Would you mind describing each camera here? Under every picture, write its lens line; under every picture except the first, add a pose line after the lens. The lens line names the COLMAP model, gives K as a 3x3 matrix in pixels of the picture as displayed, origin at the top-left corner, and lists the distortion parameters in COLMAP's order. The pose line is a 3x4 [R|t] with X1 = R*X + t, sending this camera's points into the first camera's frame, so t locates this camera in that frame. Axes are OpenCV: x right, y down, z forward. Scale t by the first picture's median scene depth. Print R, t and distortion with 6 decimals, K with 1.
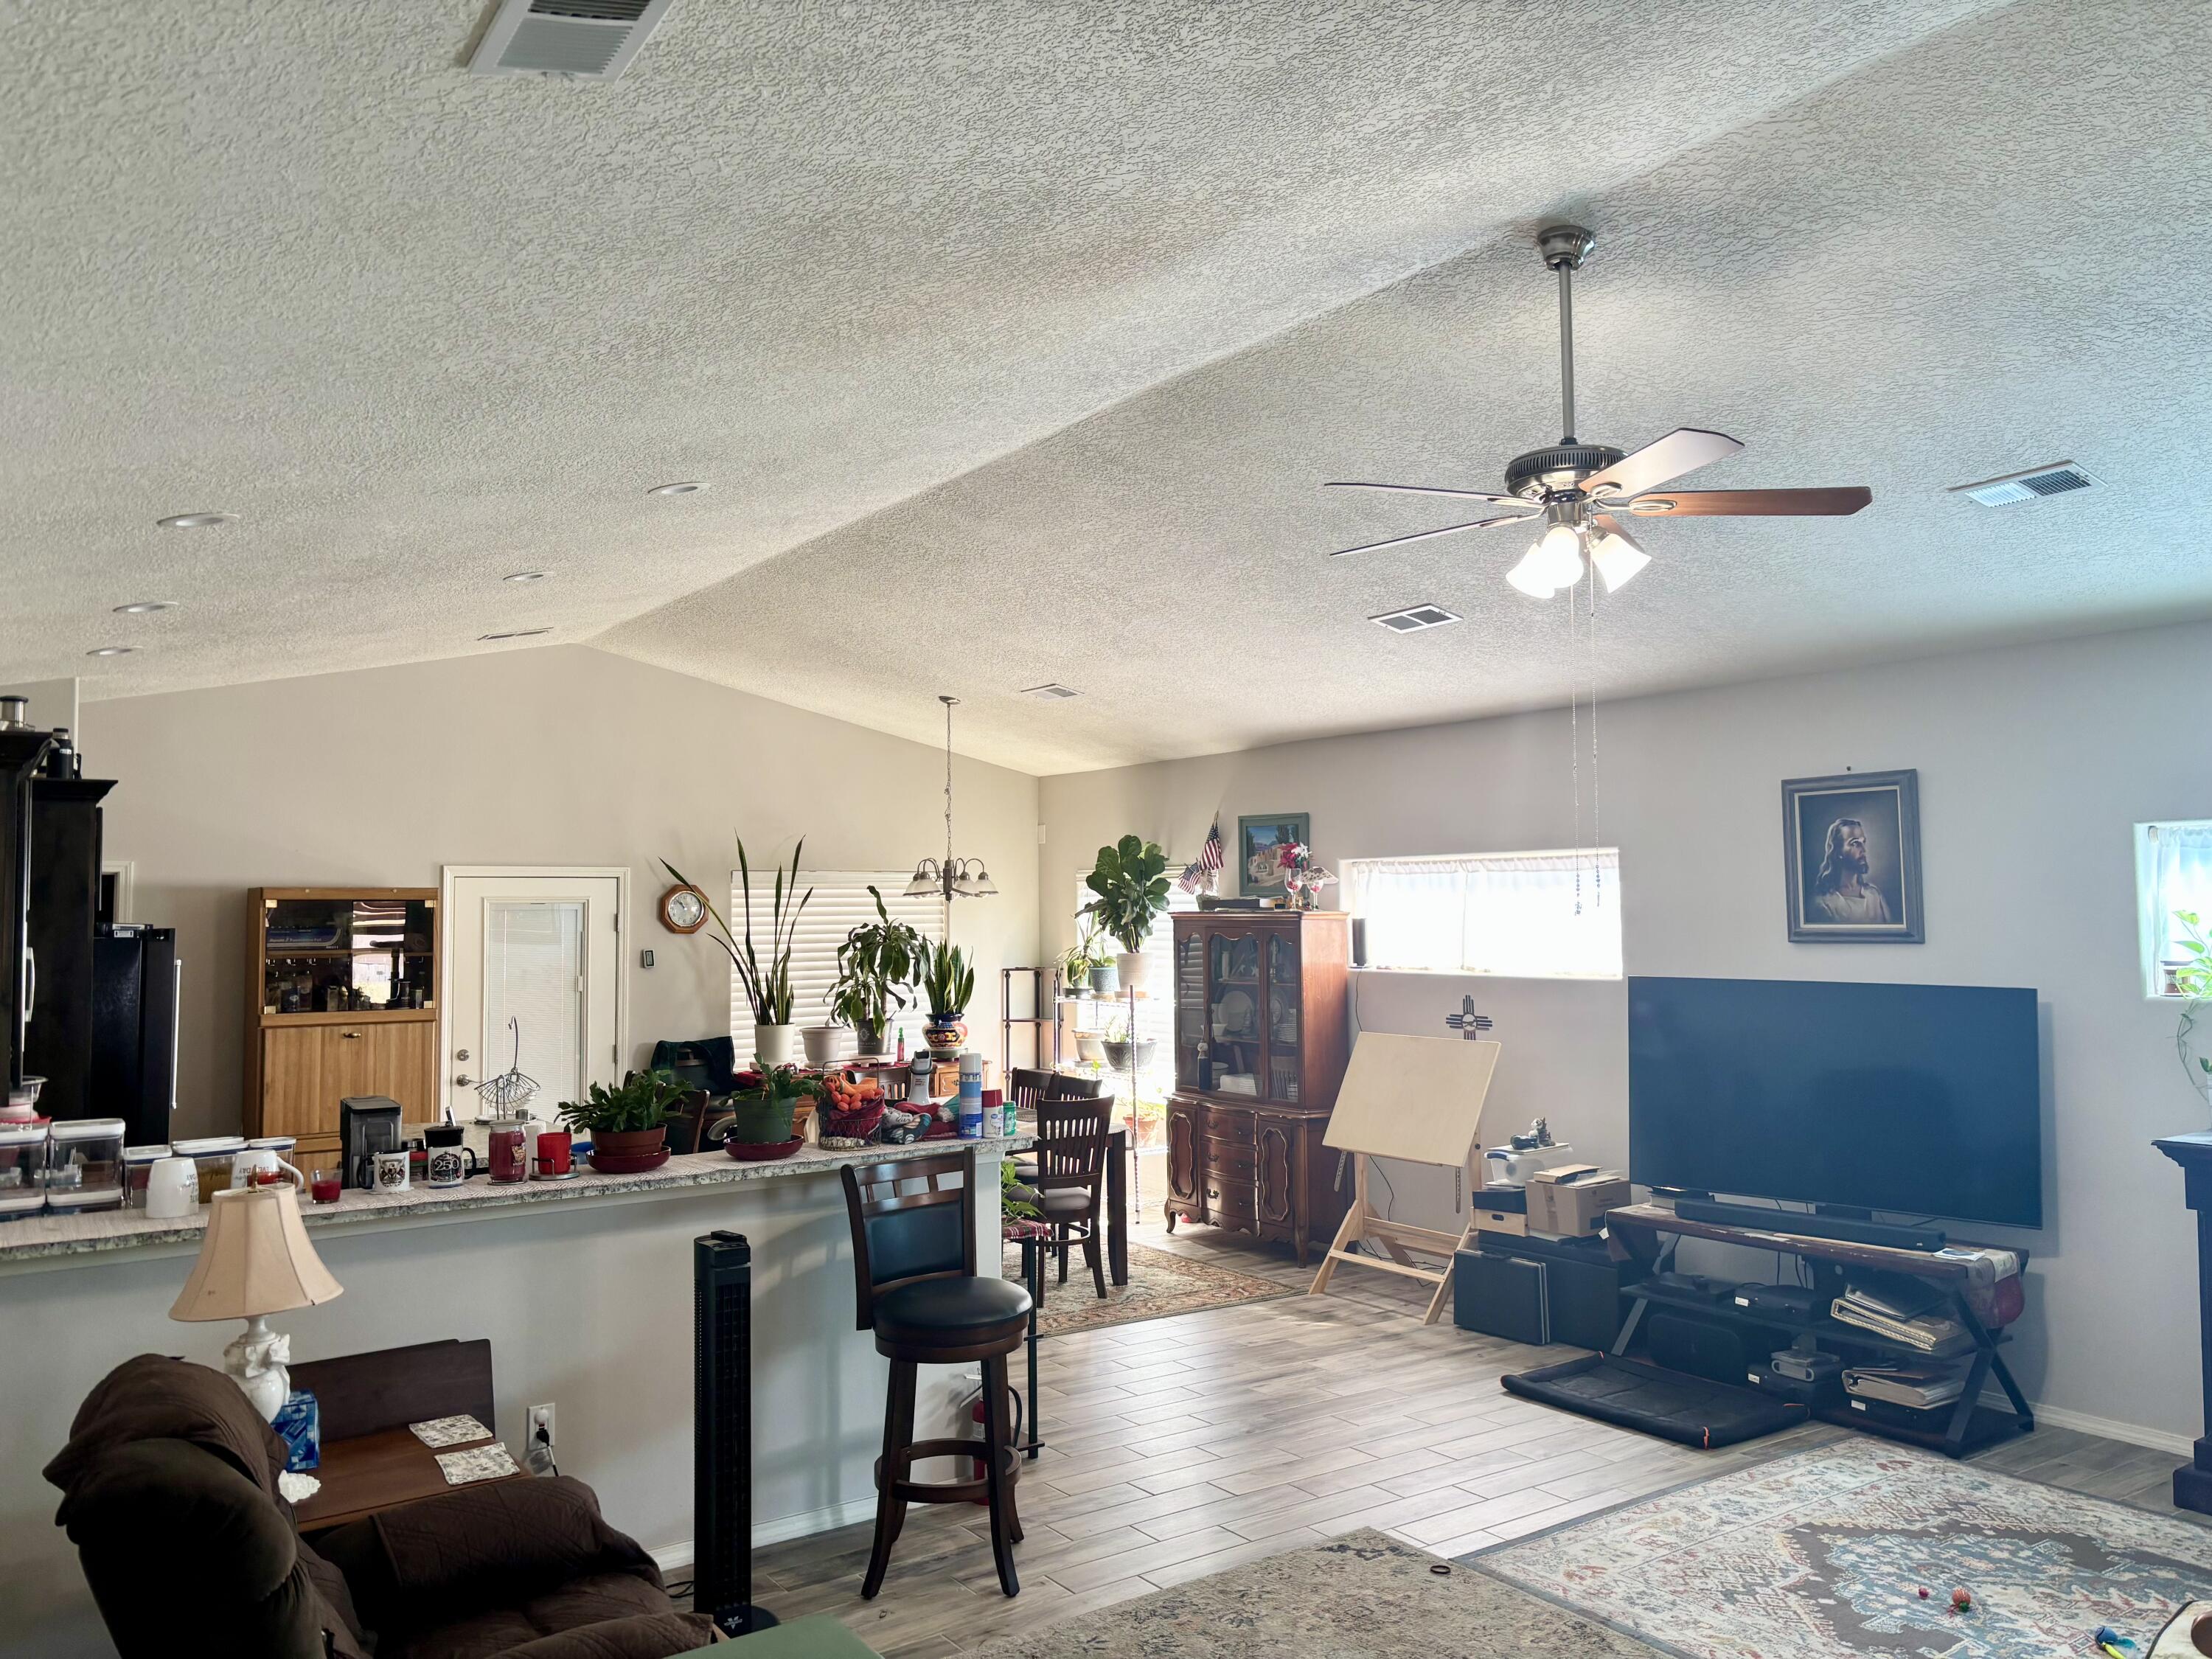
lens RADIAL K [[1683.0, 0, 1122.3], [0, 1683.0, 825.8], [0, 0, 1]] dist [0.052109, -0.065400]
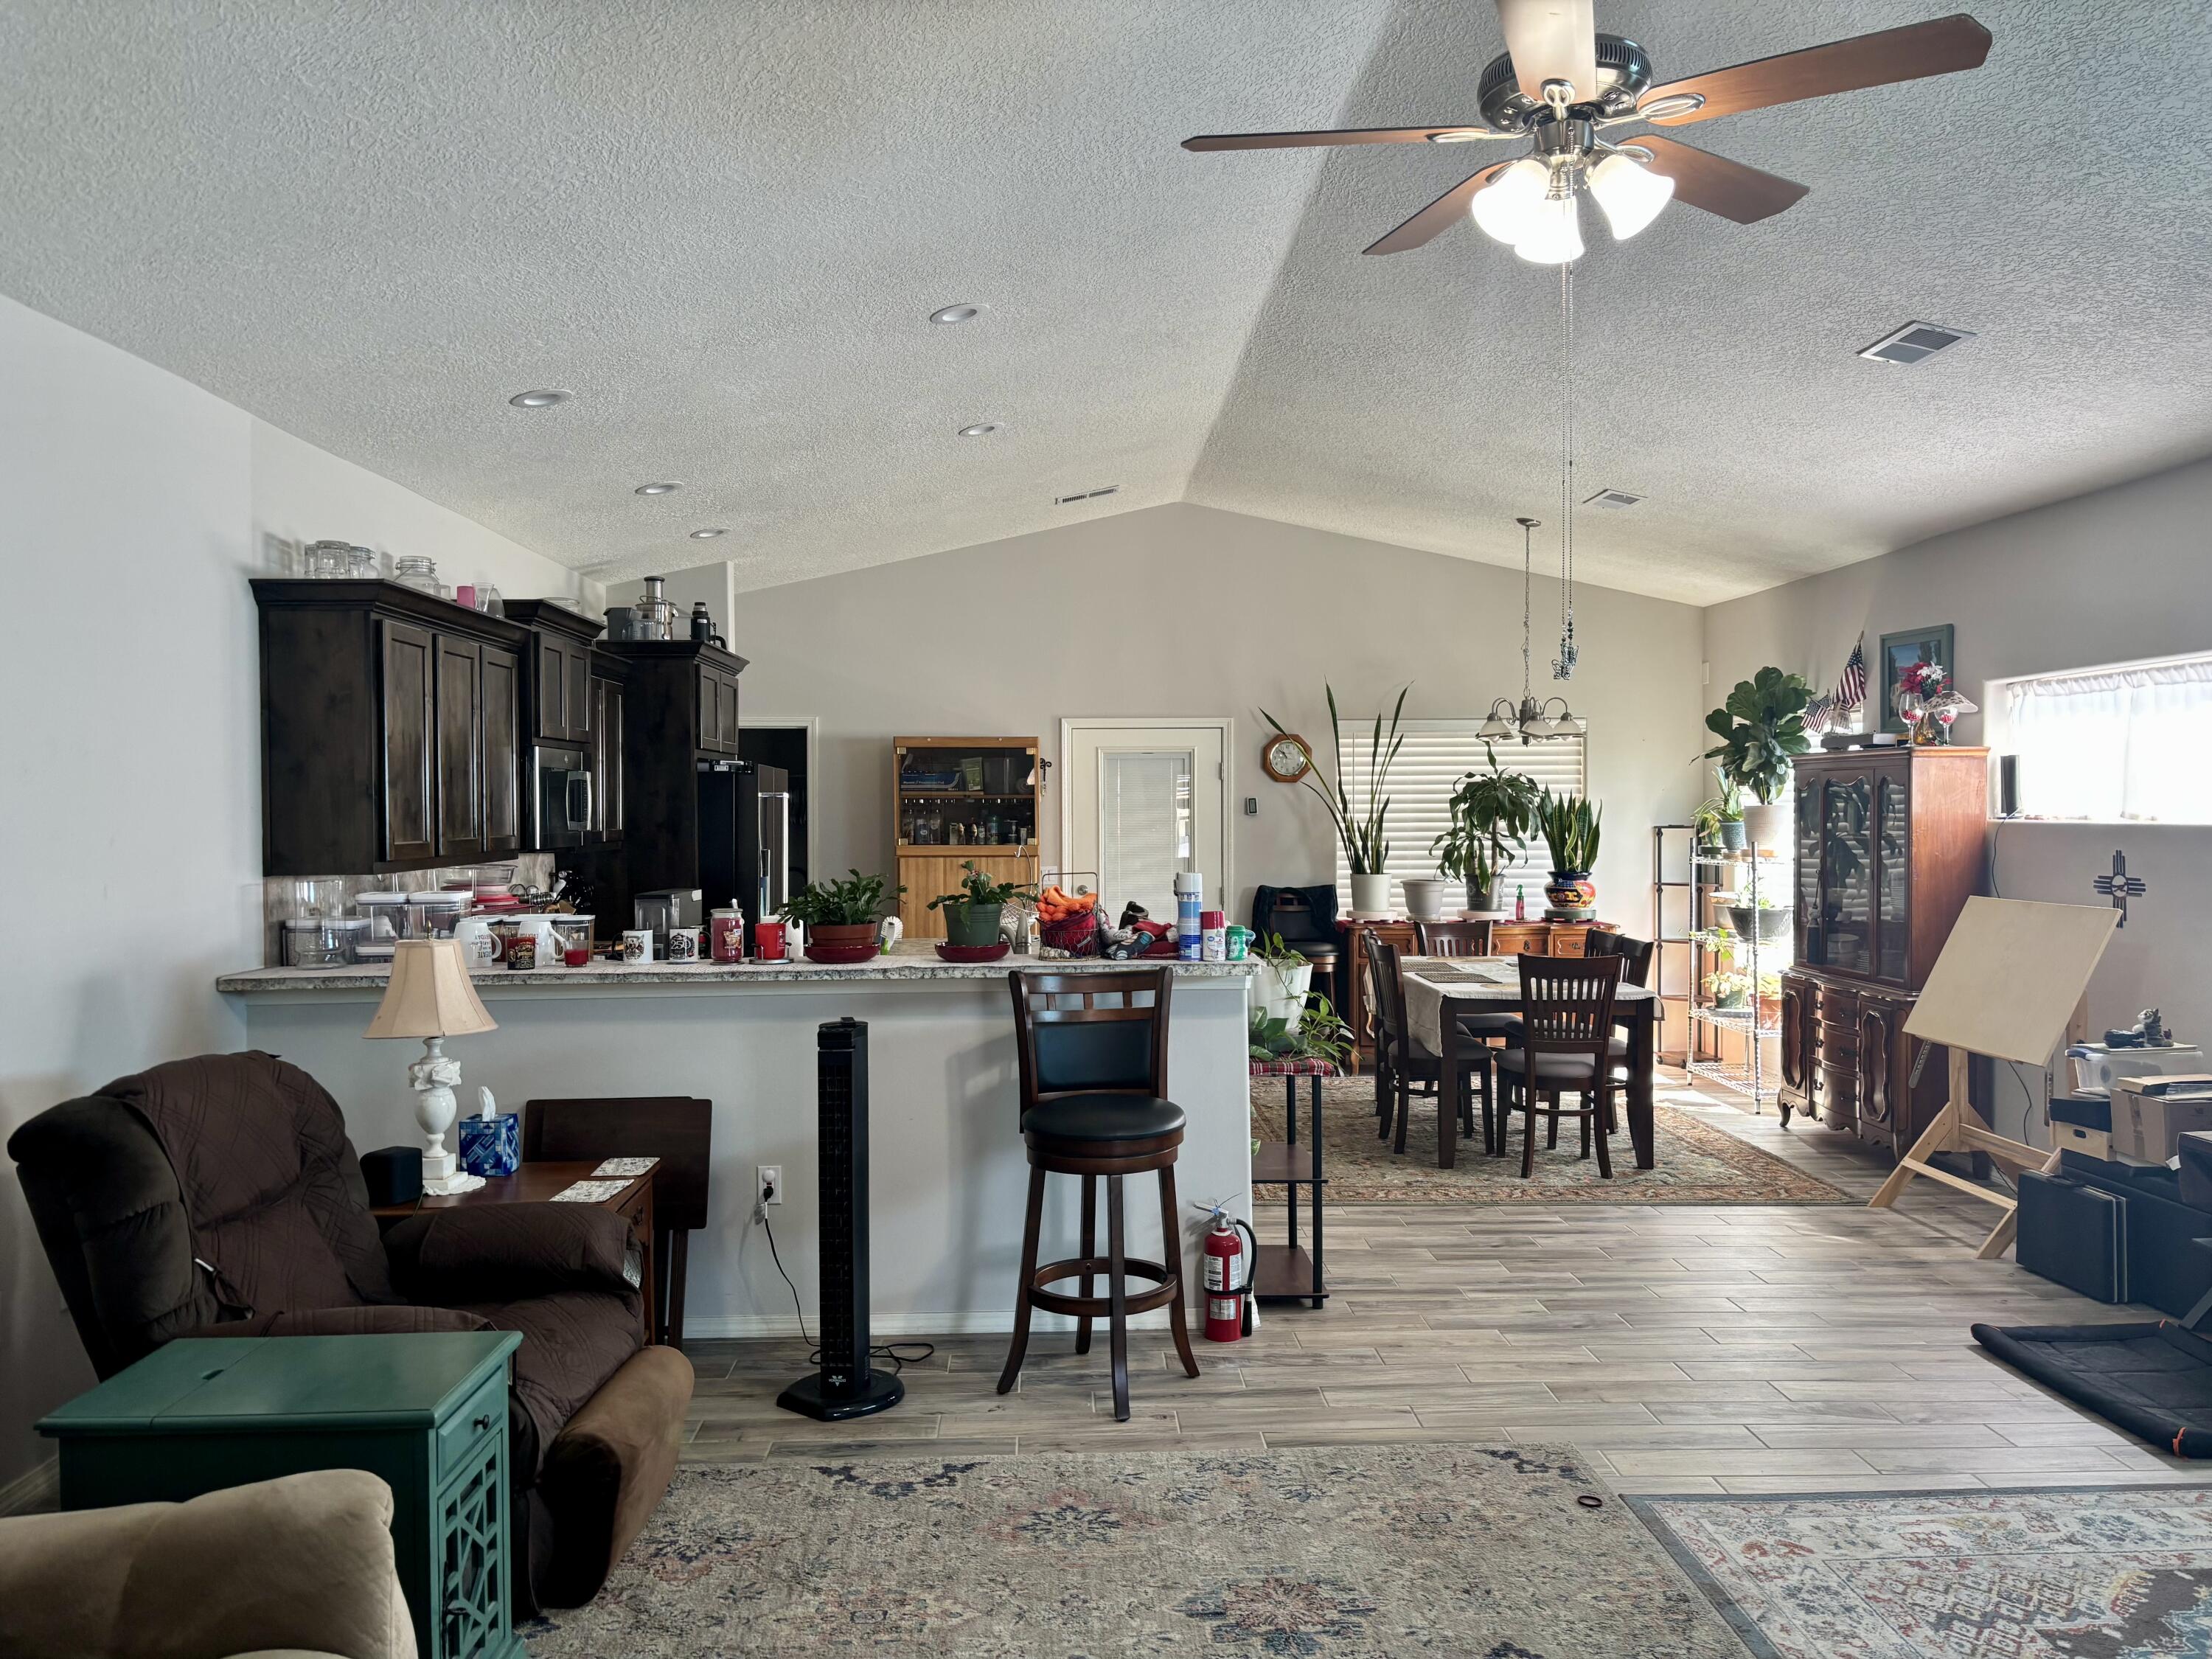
lens RADIAL K [[1701.3, 0, 1090.1], [0, 1701.3, 823.8], [0, 0, 1]] dist [0.045479, -0.062530]
pose [[0.833882, 0.011256, -0.551828, 0.345925], [0.025089, 0.997986, 0.058268, 0.045972], [0.551373, -0.062433, 0.831920, 0.158765]]
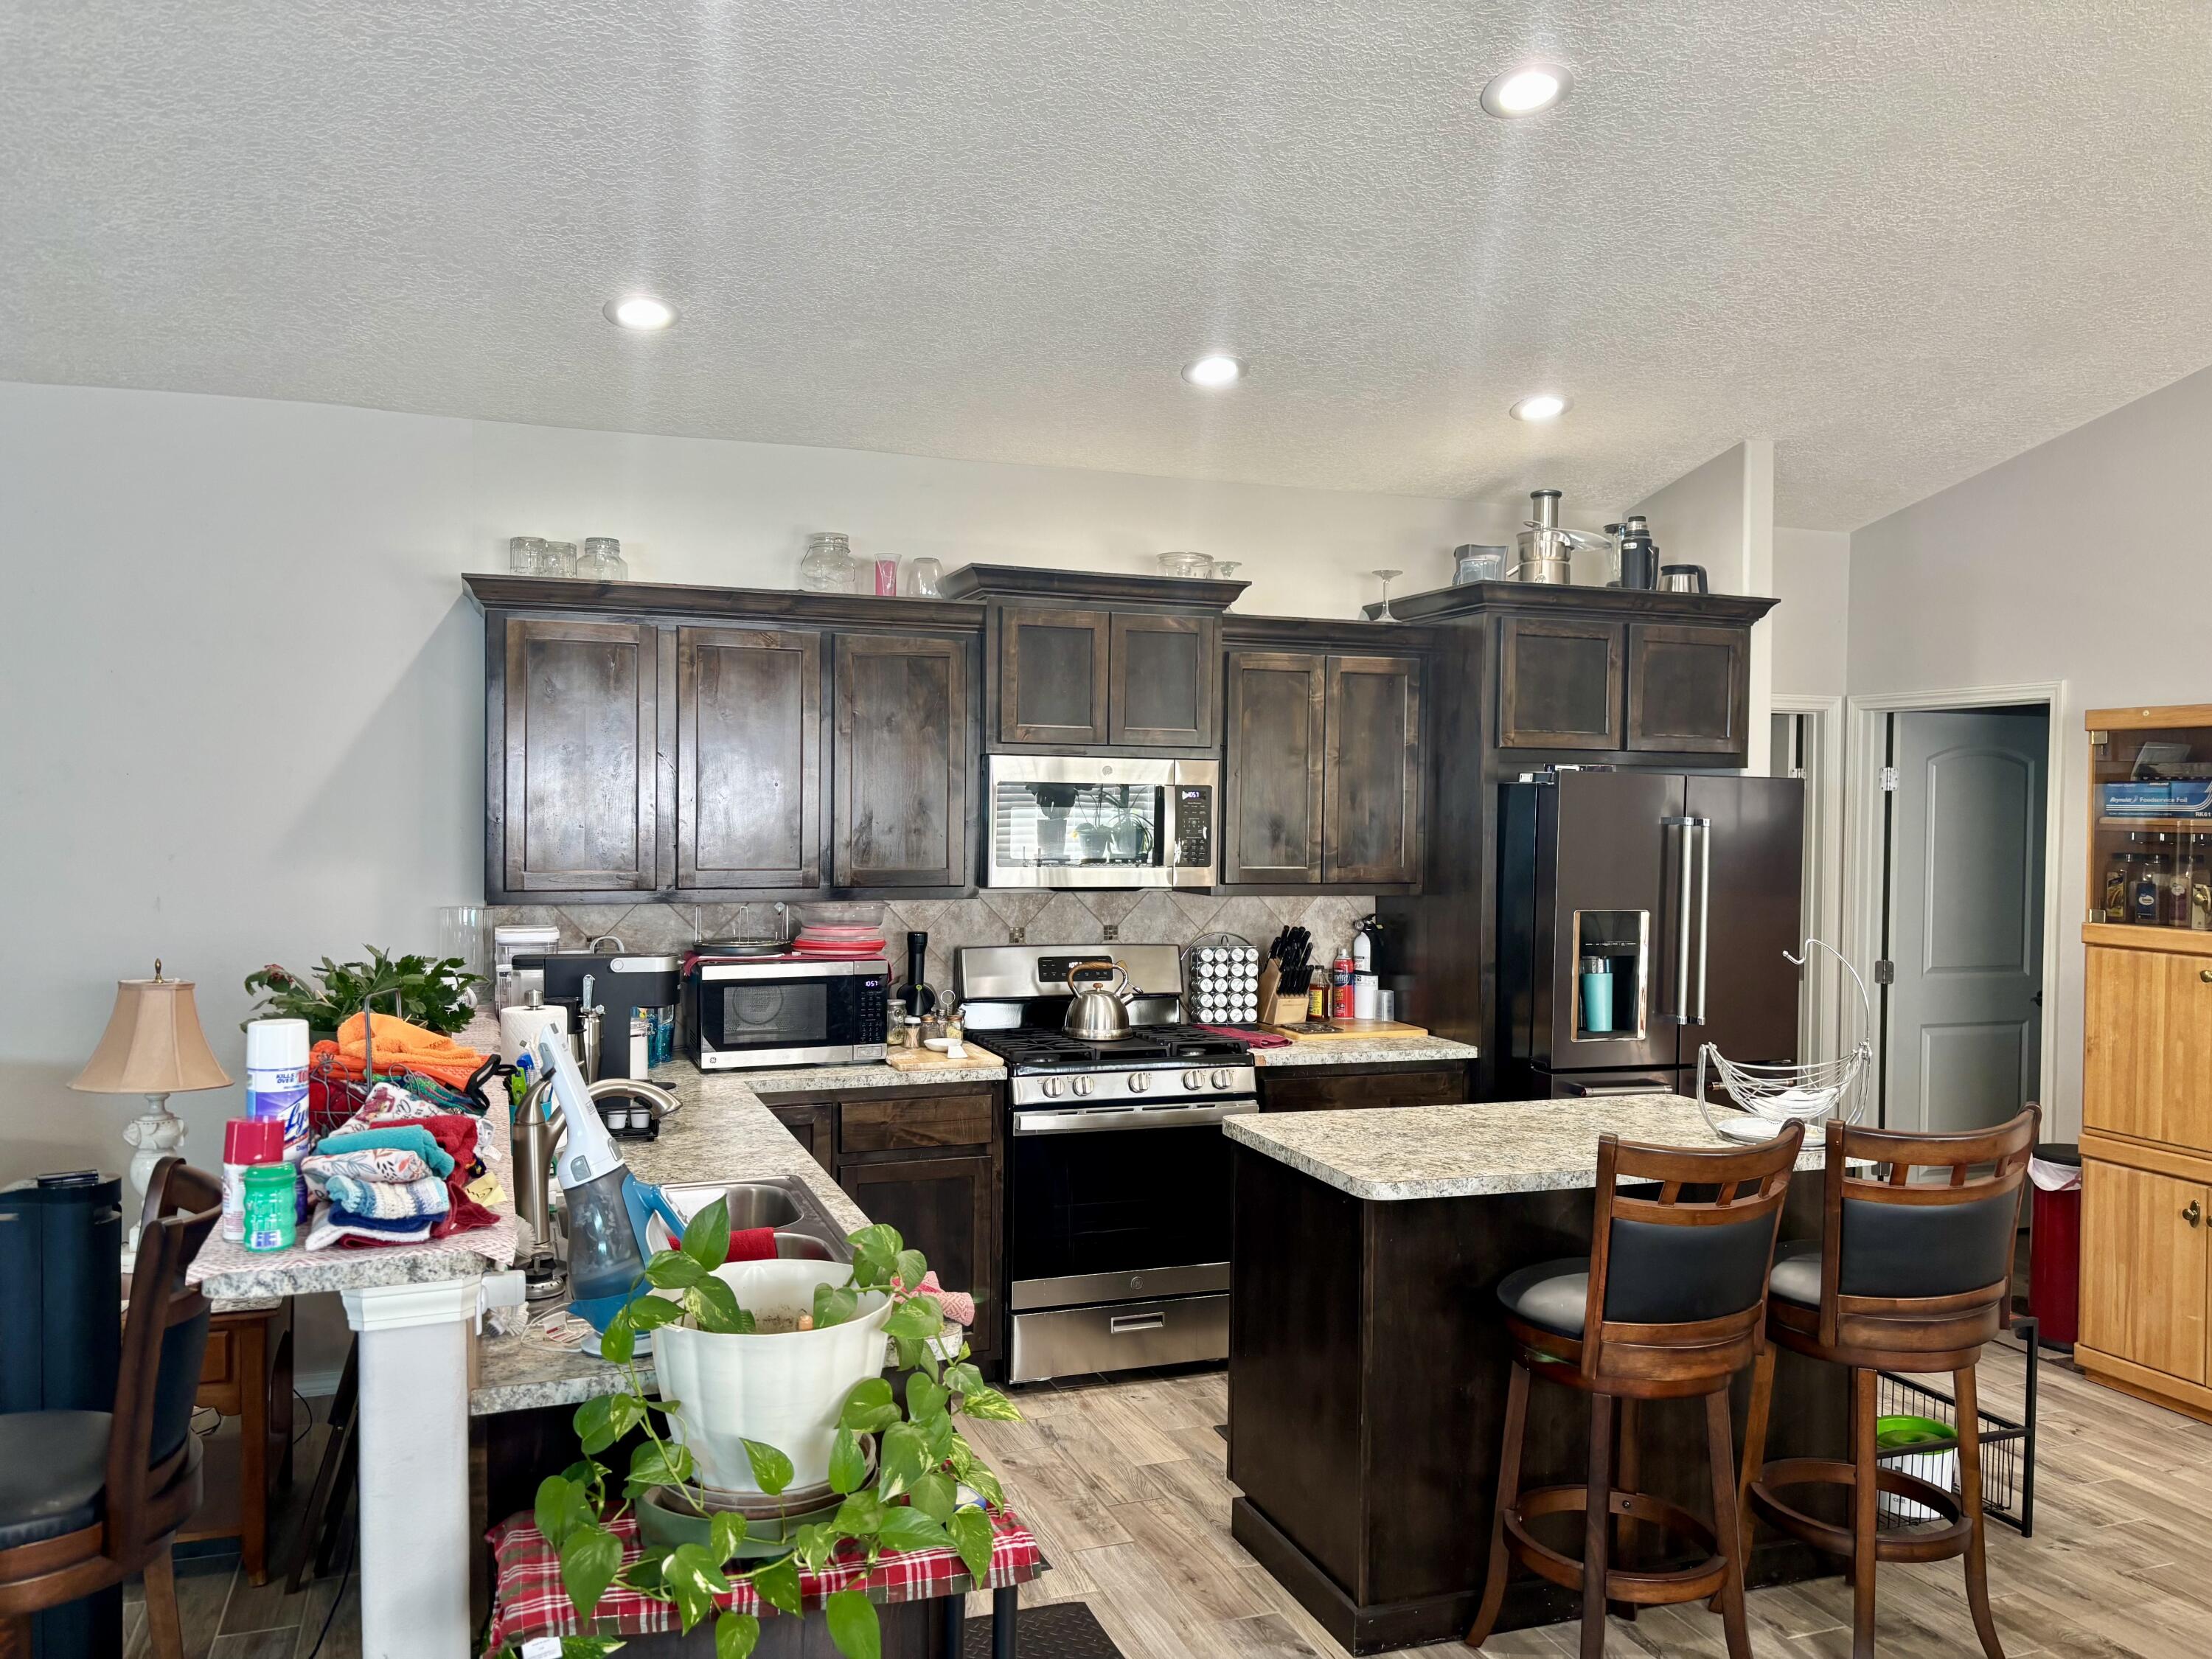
lens RADIAL K [[1689.5, 0, 1096.9], [0, 1689.5, 840.2], [0, 0, 1]] dist [0.016761, 0.000910]
pose [[-0.265203, 0.026167, -0.963837, 0.231025], [0.041066, 0.999031, 0.015822, 0.083285], [0.963318, -0.035385, -0.266021, 1.170766]]
